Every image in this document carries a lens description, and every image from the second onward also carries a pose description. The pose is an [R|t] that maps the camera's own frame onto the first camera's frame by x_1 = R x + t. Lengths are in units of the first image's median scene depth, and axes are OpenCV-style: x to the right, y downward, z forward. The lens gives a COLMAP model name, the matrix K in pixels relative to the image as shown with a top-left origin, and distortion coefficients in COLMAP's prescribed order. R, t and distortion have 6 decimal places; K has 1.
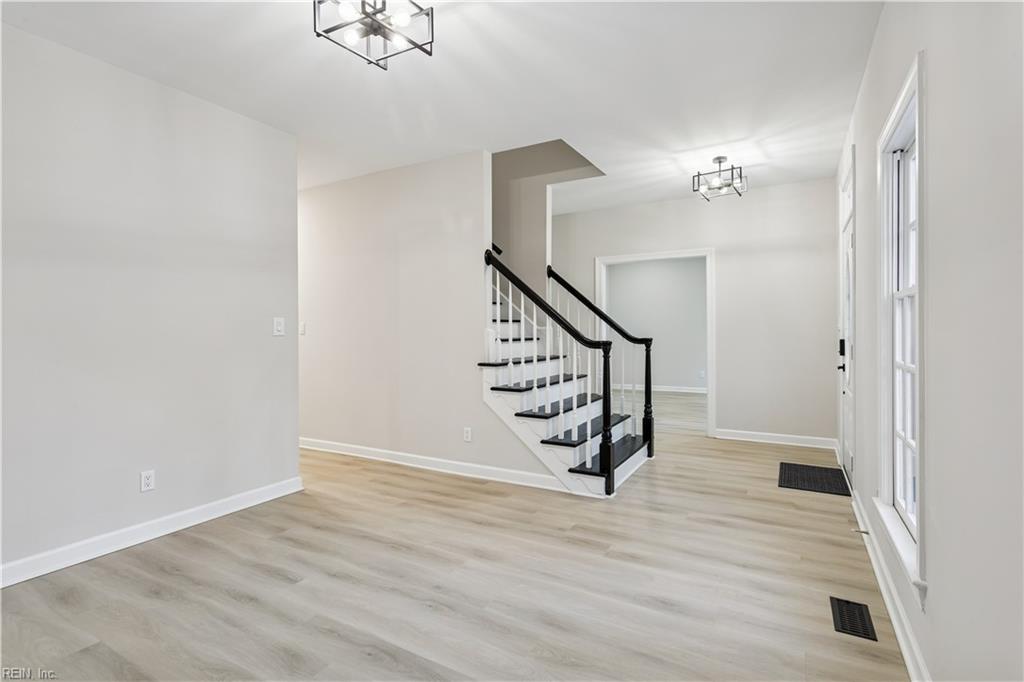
lens RADIAL K [[490.2, 0, 512.3], [0, 490.2, 334.3], [0, 0, 1]] dist [-0.000210, 0.000712]
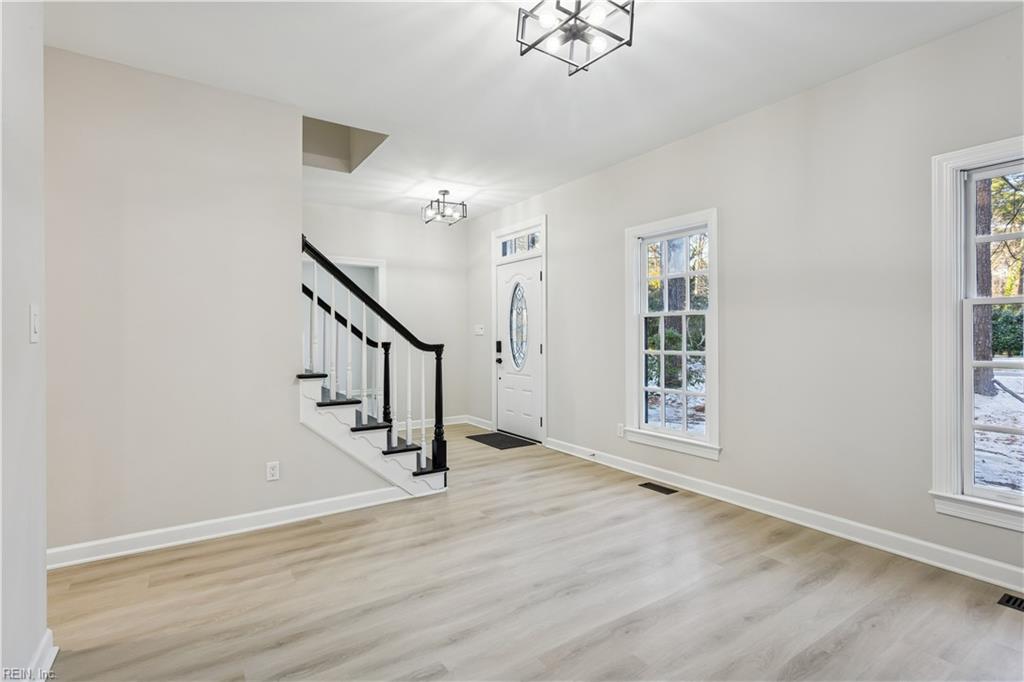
lens RADIAL K [[495.0, 0, 510.7], [0, 495.0, 336.7], [0, 0, 1]] dist [-0.033023, 0.019761]
pose [[0.444836, -0.001785, 0.895610, -0.640656], [0.010066, 0.999945, -0.003007, 0.002446], [-0.895555, 0.010353, 0.444830, 0.348928]]
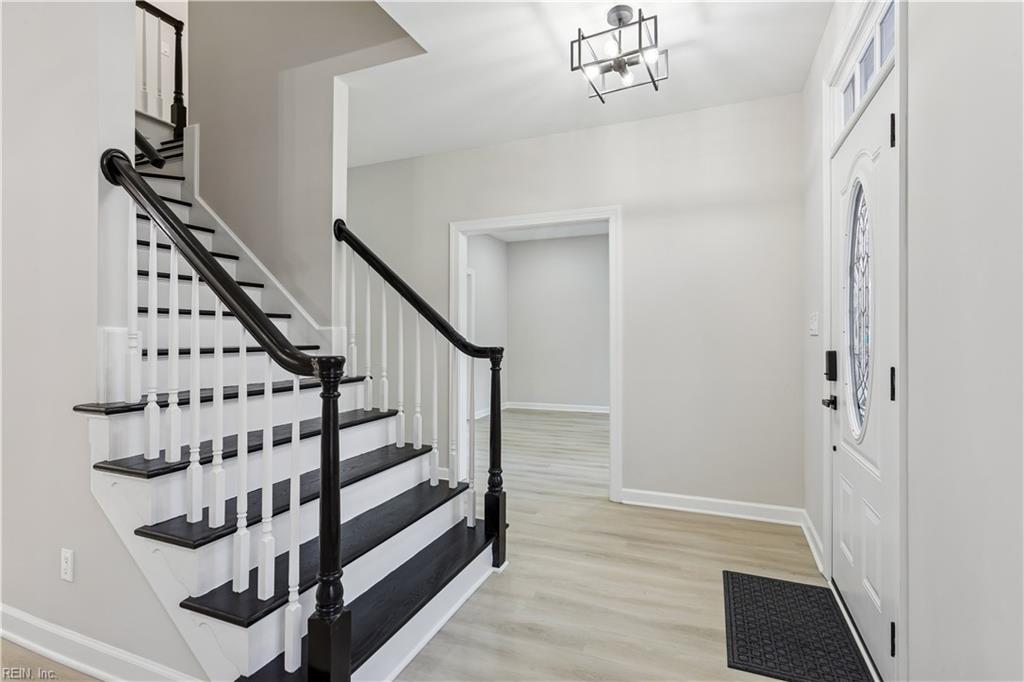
lens RADIAL K [[490.2, 0, 512.3], [0, 490.2, 334.3], [0, 0, 1]] dist [-0.000210, 0.000712]
pose [[0.991888, 0.006796, 0.126935, 0.264730], [-0.005425, 0.999923, -0.011145, -0.001032], [-0.127001, 0.010366, 0.991848, 0.532873]]
